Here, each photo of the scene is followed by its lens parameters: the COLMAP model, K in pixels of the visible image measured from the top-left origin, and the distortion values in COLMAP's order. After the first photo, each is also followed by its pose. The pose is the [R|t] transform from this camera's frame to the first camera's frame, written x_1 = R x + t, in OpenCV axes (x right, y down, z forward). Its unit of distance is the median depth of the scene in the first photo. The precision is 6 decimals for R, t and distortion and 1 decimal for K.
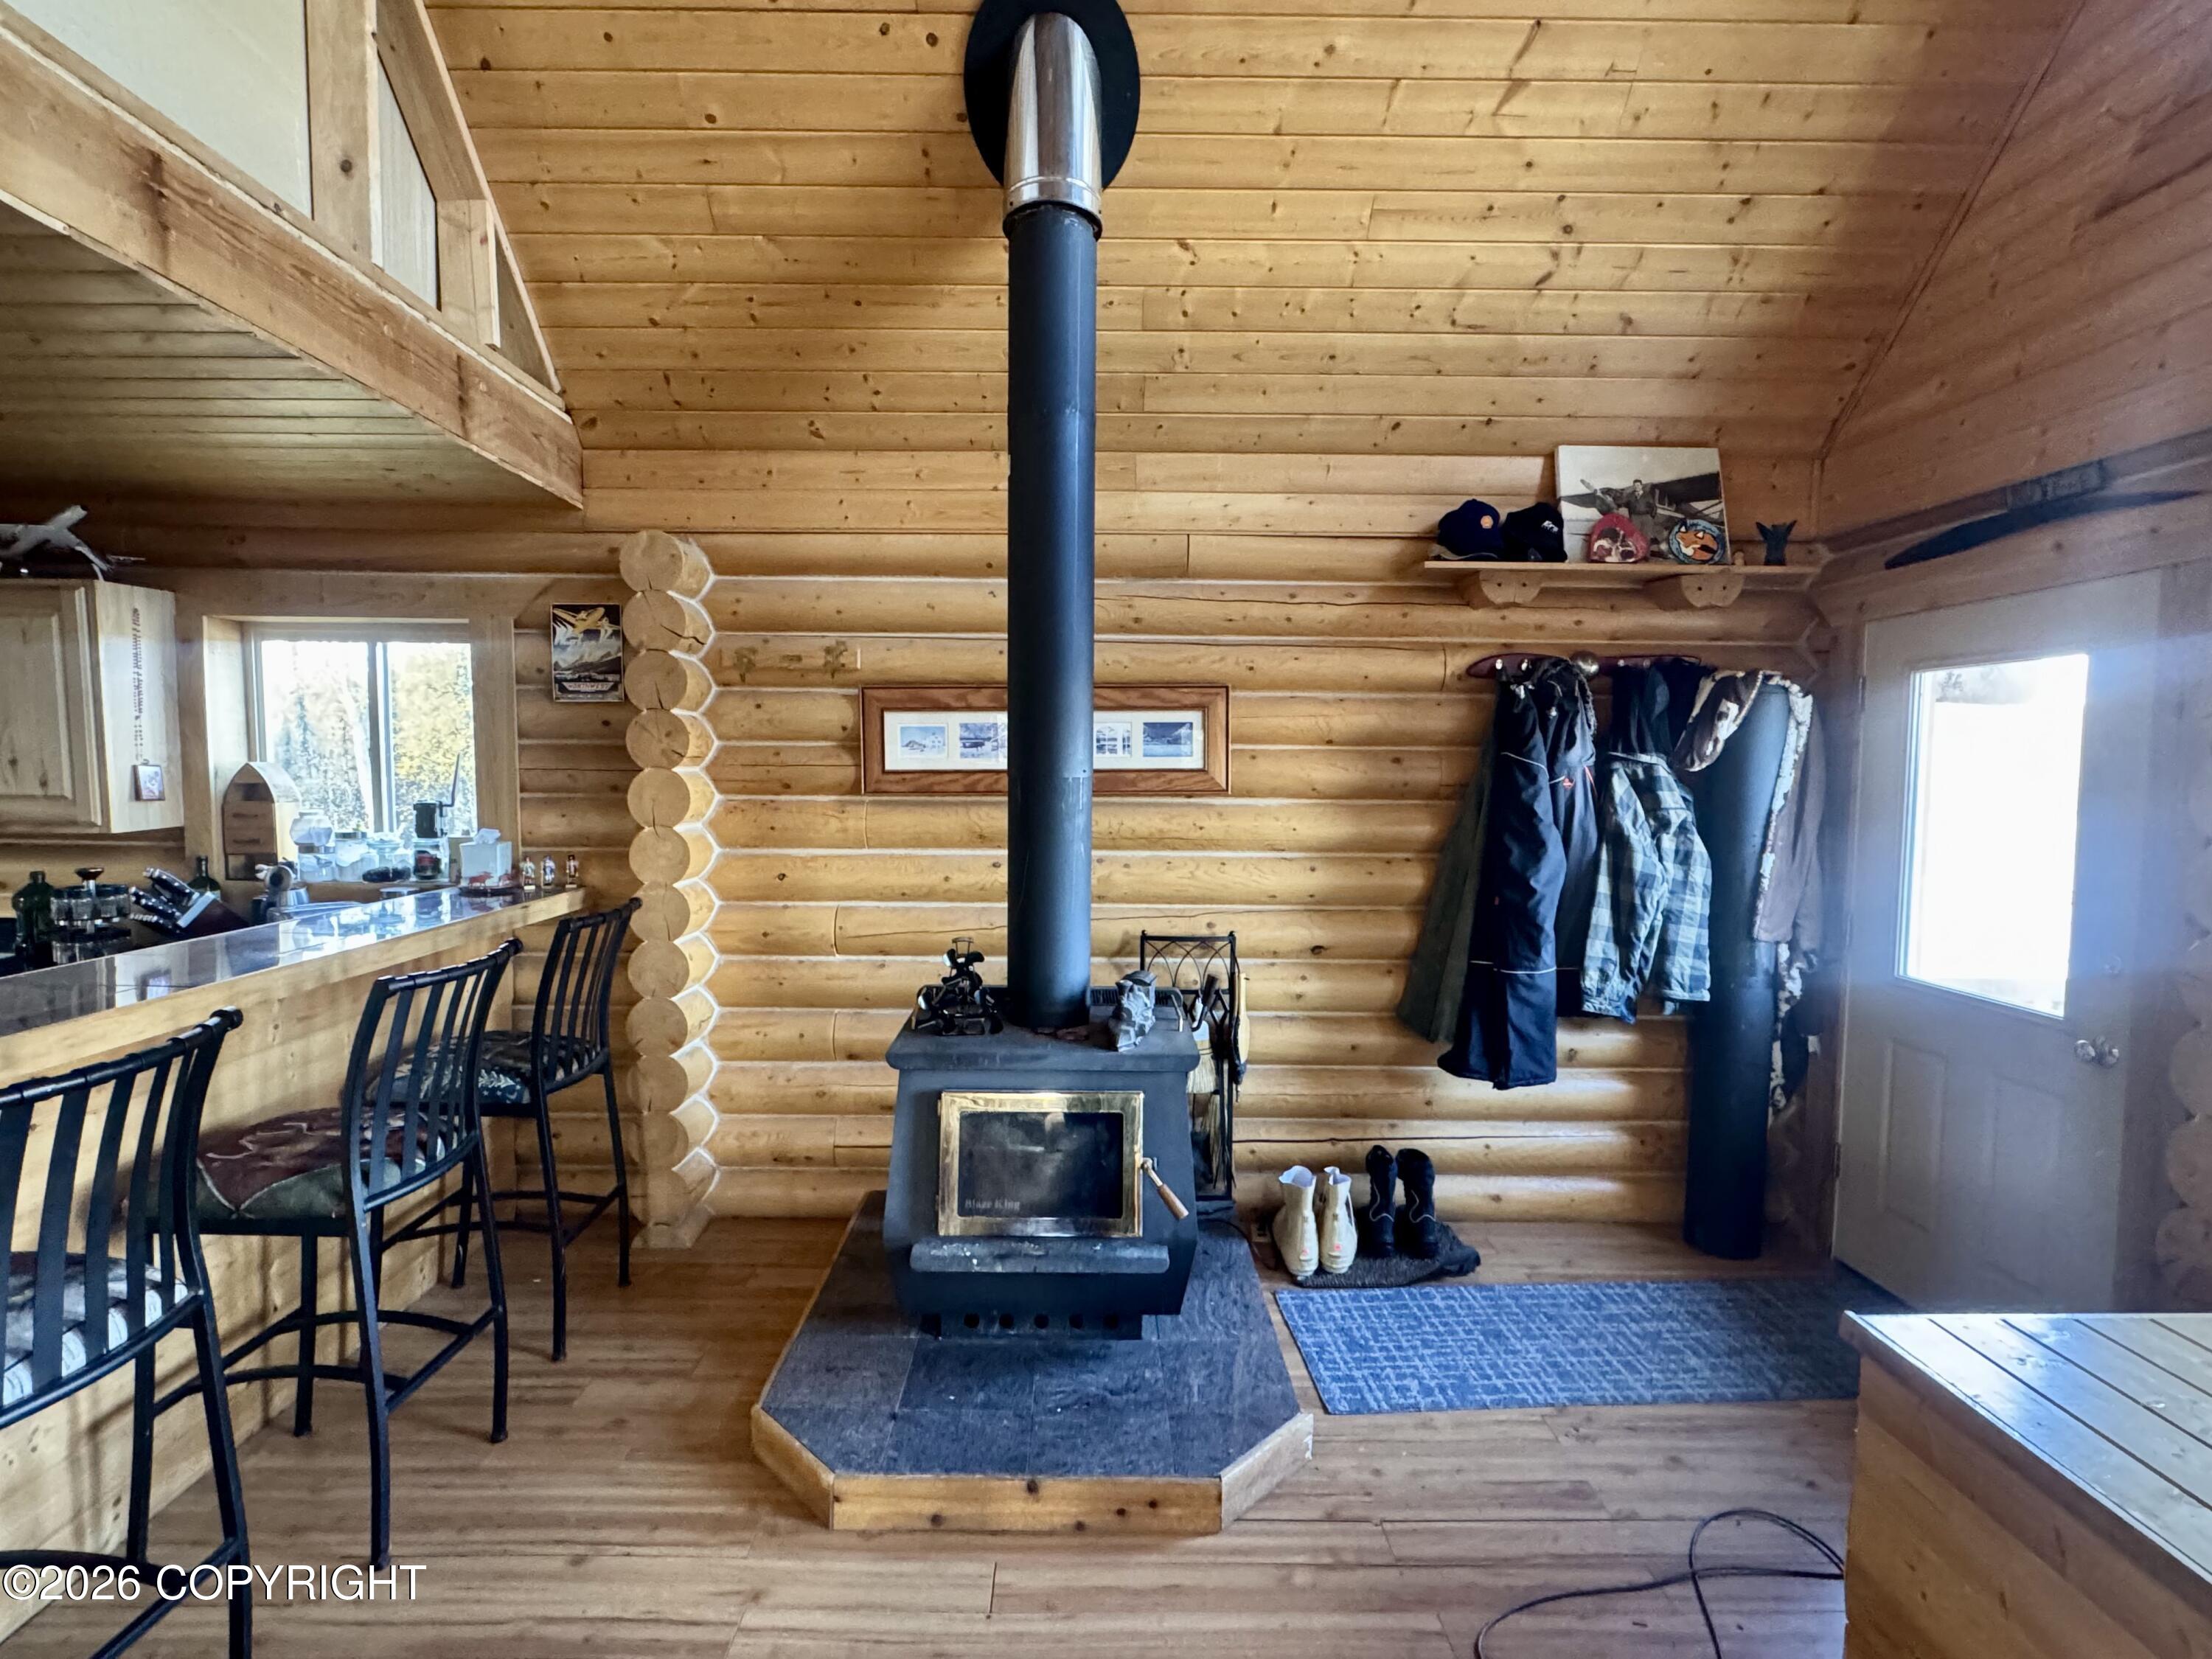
lens RADIAL K [[1123.9, 0, 1103.4], [0, 1123.9, 831.9], [0, 0, 1]] dist [0.002162, 0.000122]
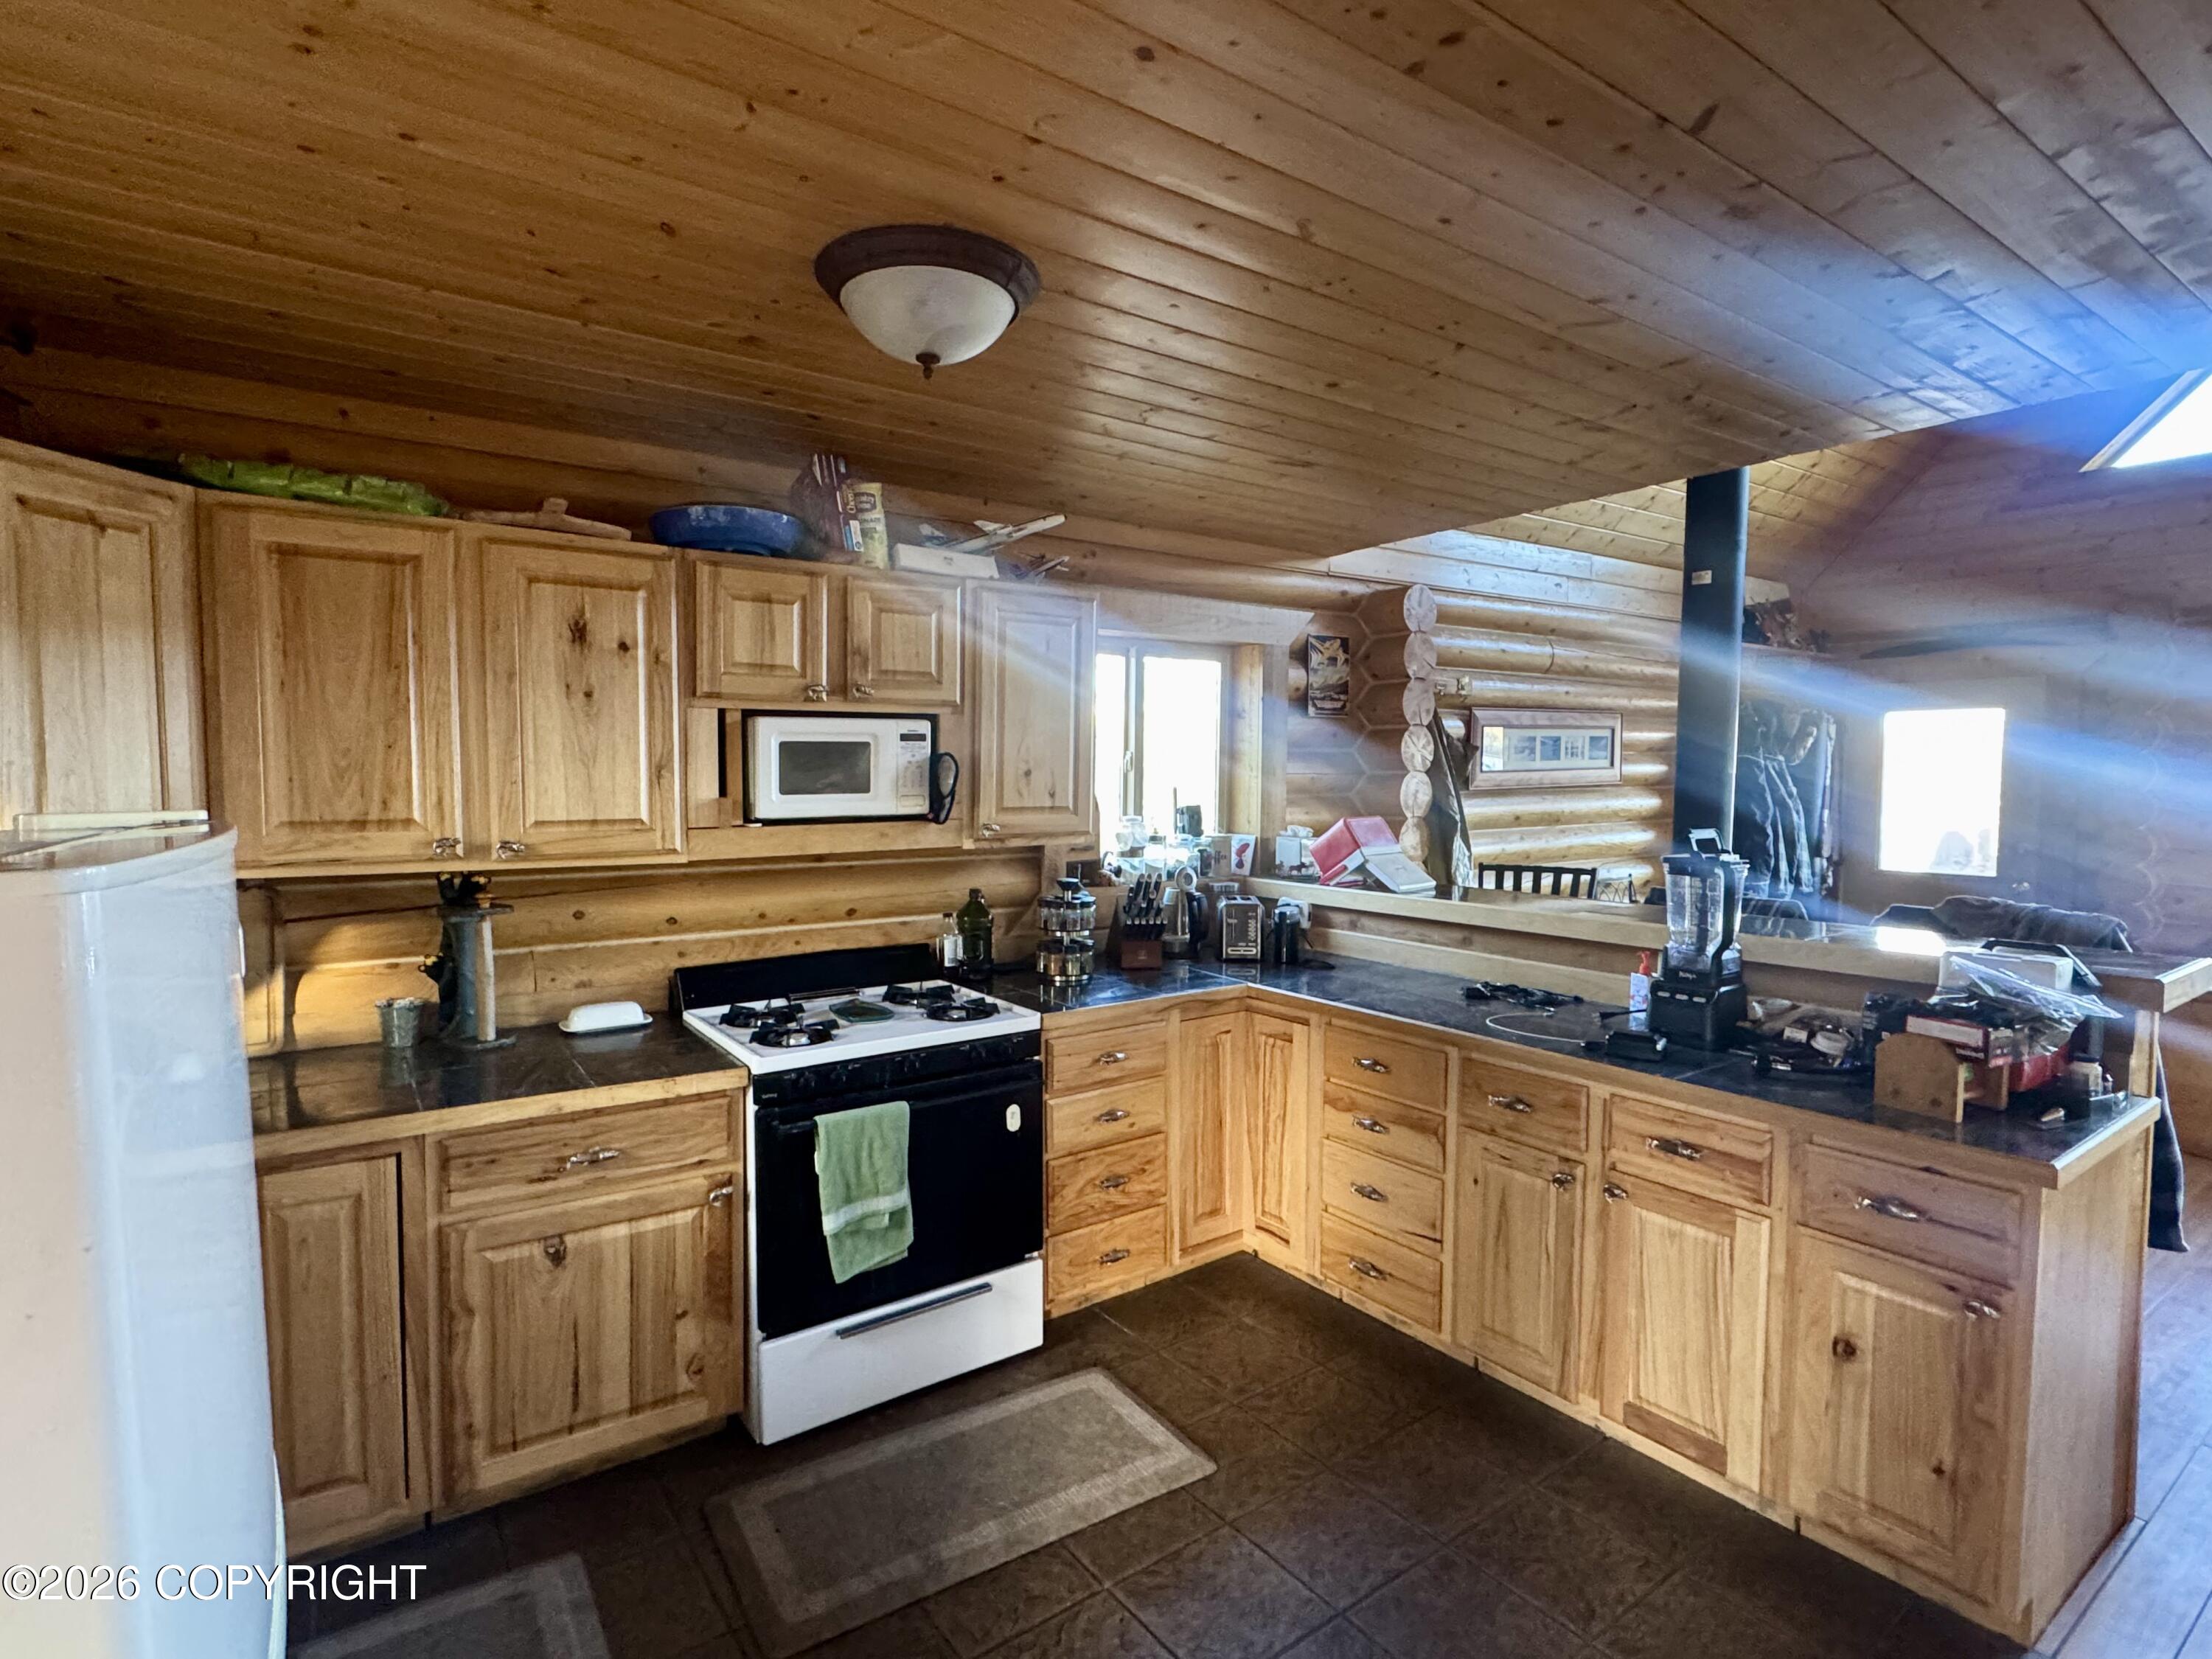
lens RADIAL K [[1123.9, 0, 1103.4], [0, 1123.9, 826.4], [0, 0, 1]] dist [0.002162, 0.000122]
pose [[0.820196, -0.041458, 0.570579, -1.357467], [0.041101, 0.999064, 0.013510, -0.024427], [-0.570605, 0.012370, 0.821132, 0.151062]]
